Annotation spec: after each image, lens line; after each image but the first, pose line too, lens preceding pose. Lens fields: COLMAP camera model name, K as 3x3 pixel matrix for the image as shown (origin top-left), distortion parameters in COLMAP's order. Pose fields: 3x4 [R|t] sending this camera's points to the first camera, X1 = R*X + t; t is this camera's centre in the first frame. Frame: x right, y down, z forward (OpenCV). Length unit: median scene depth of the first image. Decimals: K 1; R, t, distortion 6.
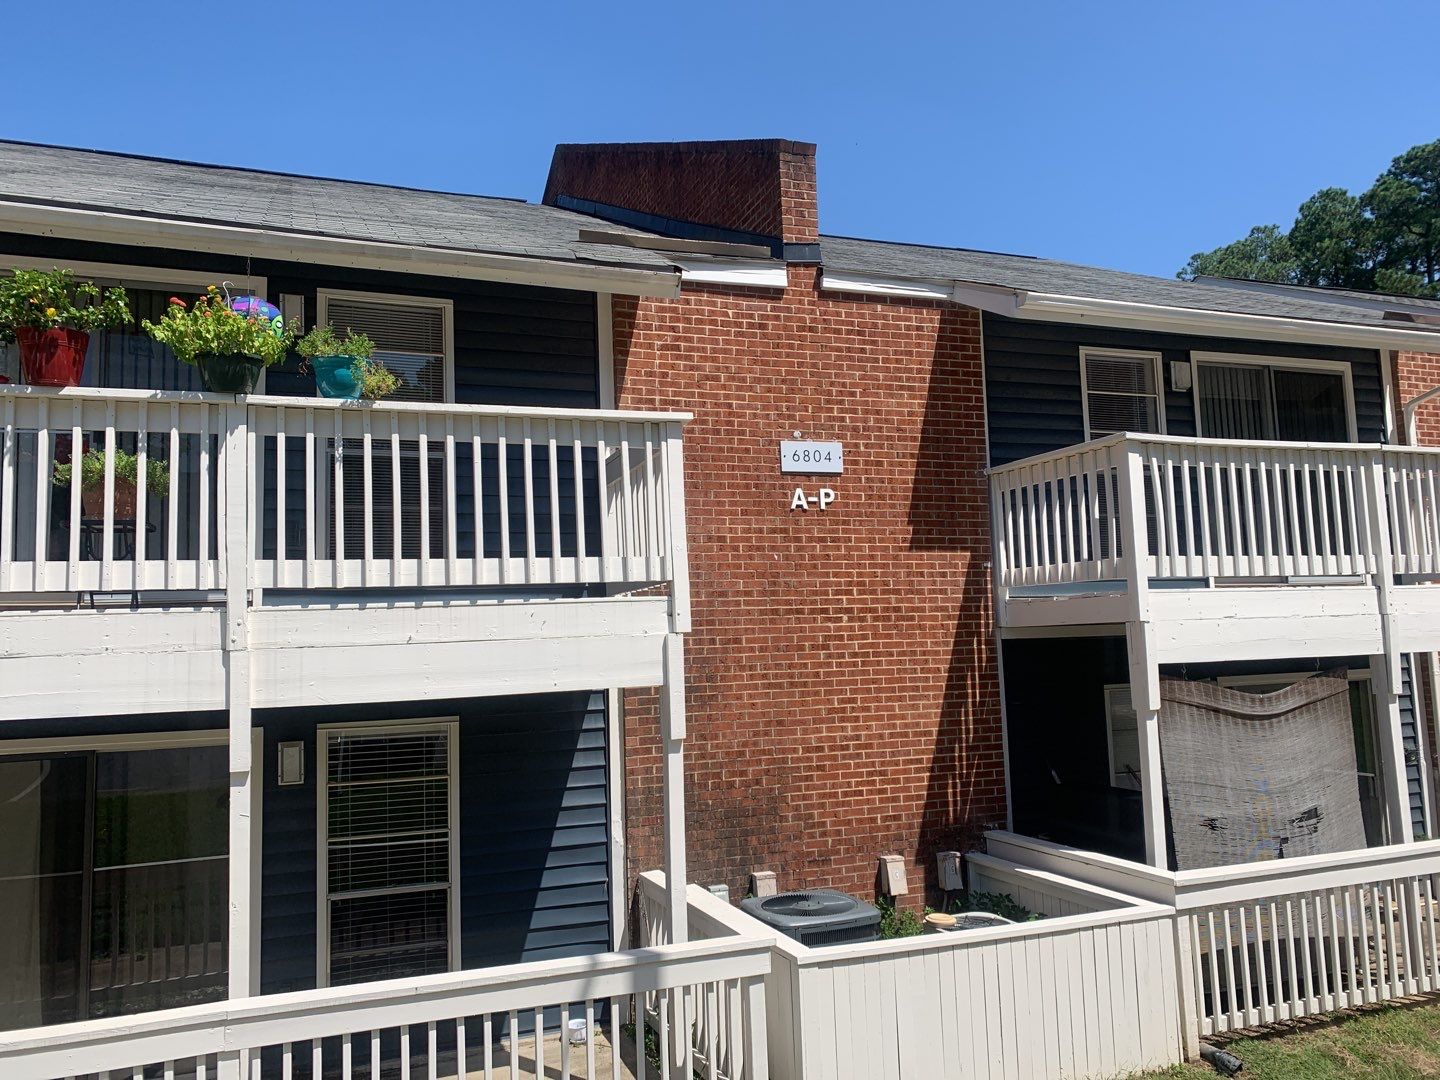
lens RADIAL K [[1124.5, 0, 706.8], [0, 1124.5, 527.9], [0, 0, 1]] dist [0.045837, -0.042552]
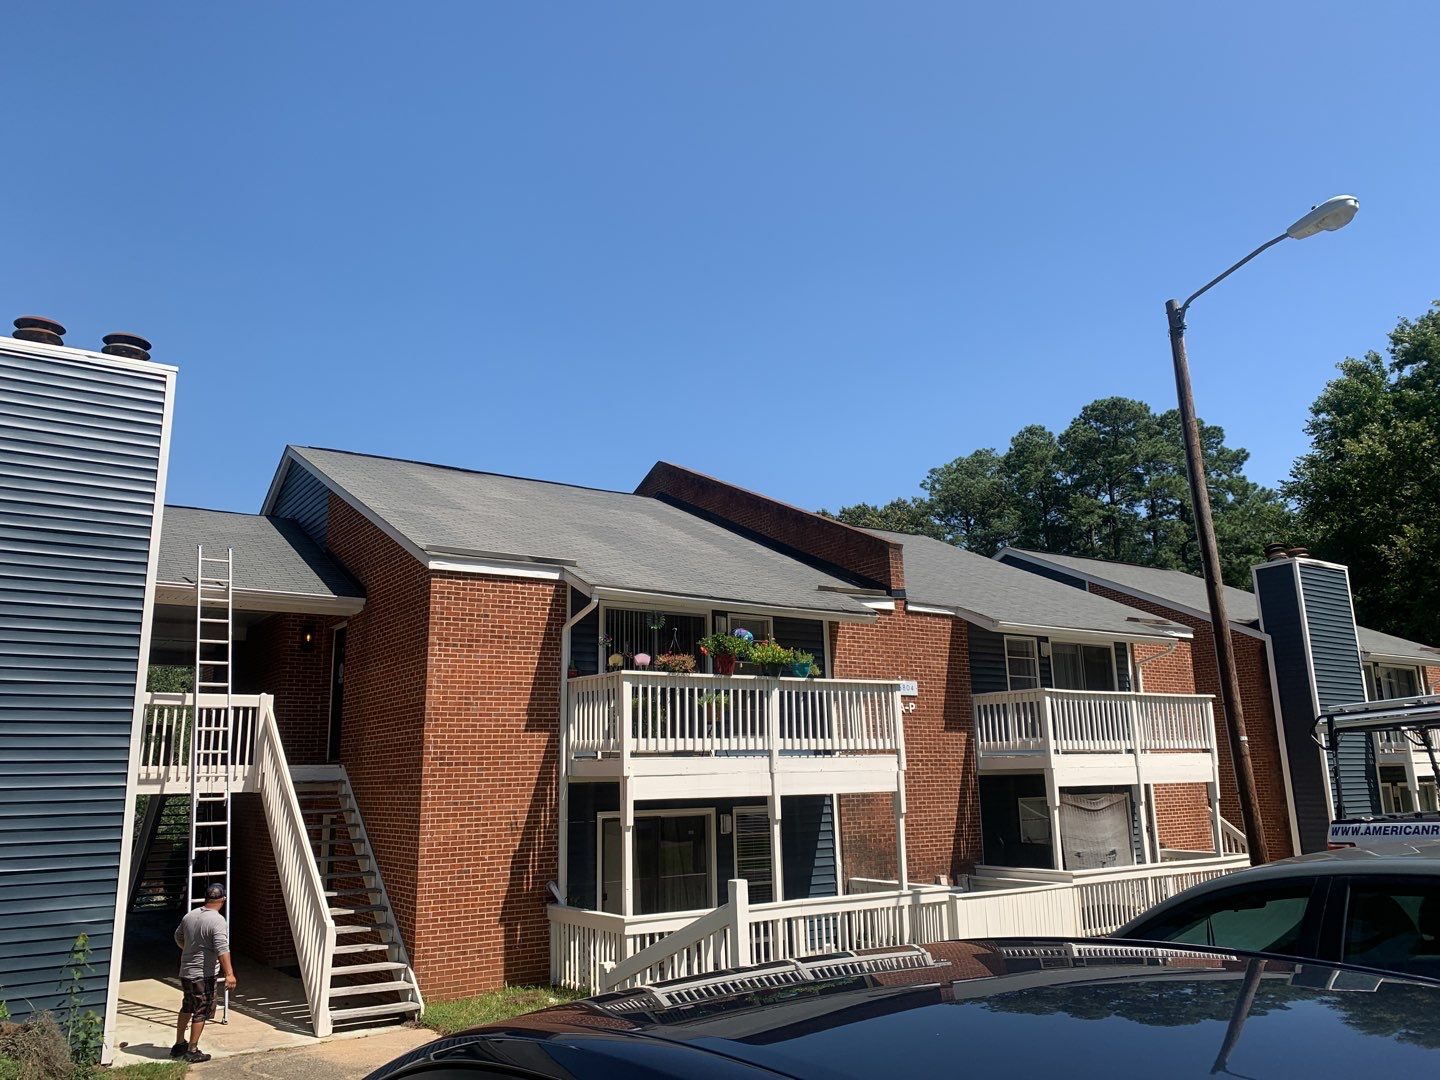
lens RADIAL K [[1124.5, 0, 705.9], [0, 1124.5, 525.5], [0, 0, 1]] dist [0.045837, -0.042552]
pose [[0.971647, 0.065460, 0.227194, -0.882351], [-0.037293, 0.991313, -0.126128, -0.094720], [-0.233477, 0.114079, 0.965647, -1.169061]]
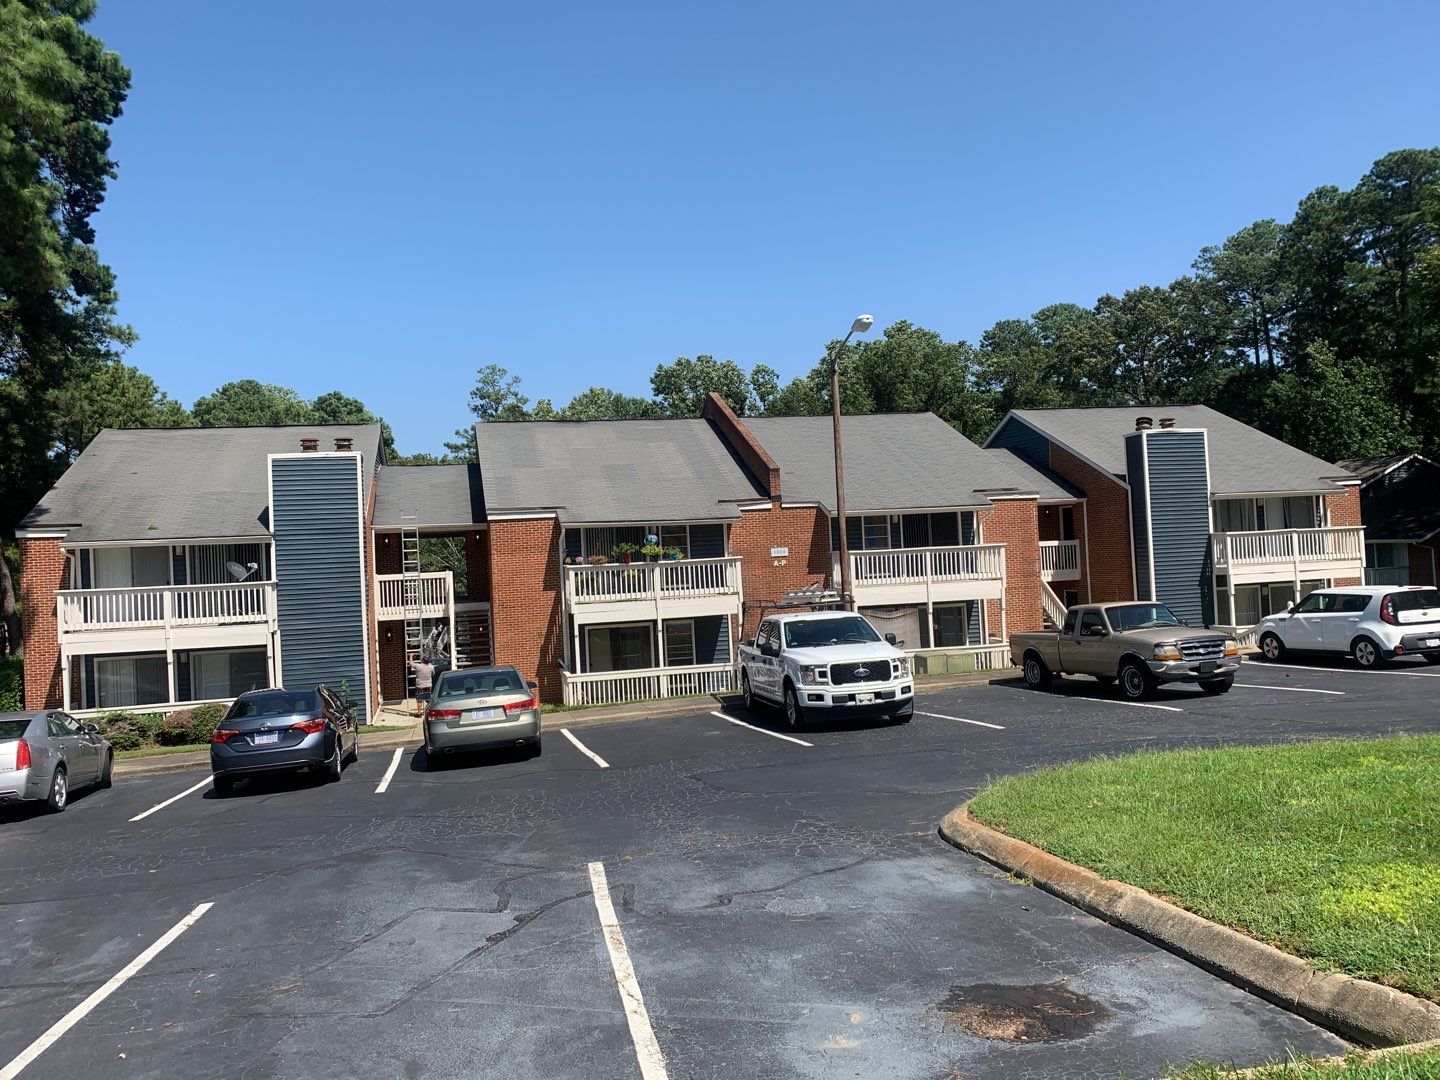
lens RADIAL K [[1124.5, 0, 700.4], [0, 1124.5, 544.5], [0, 0, 1]] dist [0.045837, -0.042552]
pose [[0.990239, -0.016776, -0.138366, 0.391234], [0.031063, 0.994325, 0.101751, -0.535633], [0.135874, -0.105055, 0.985140, -3.090324]]
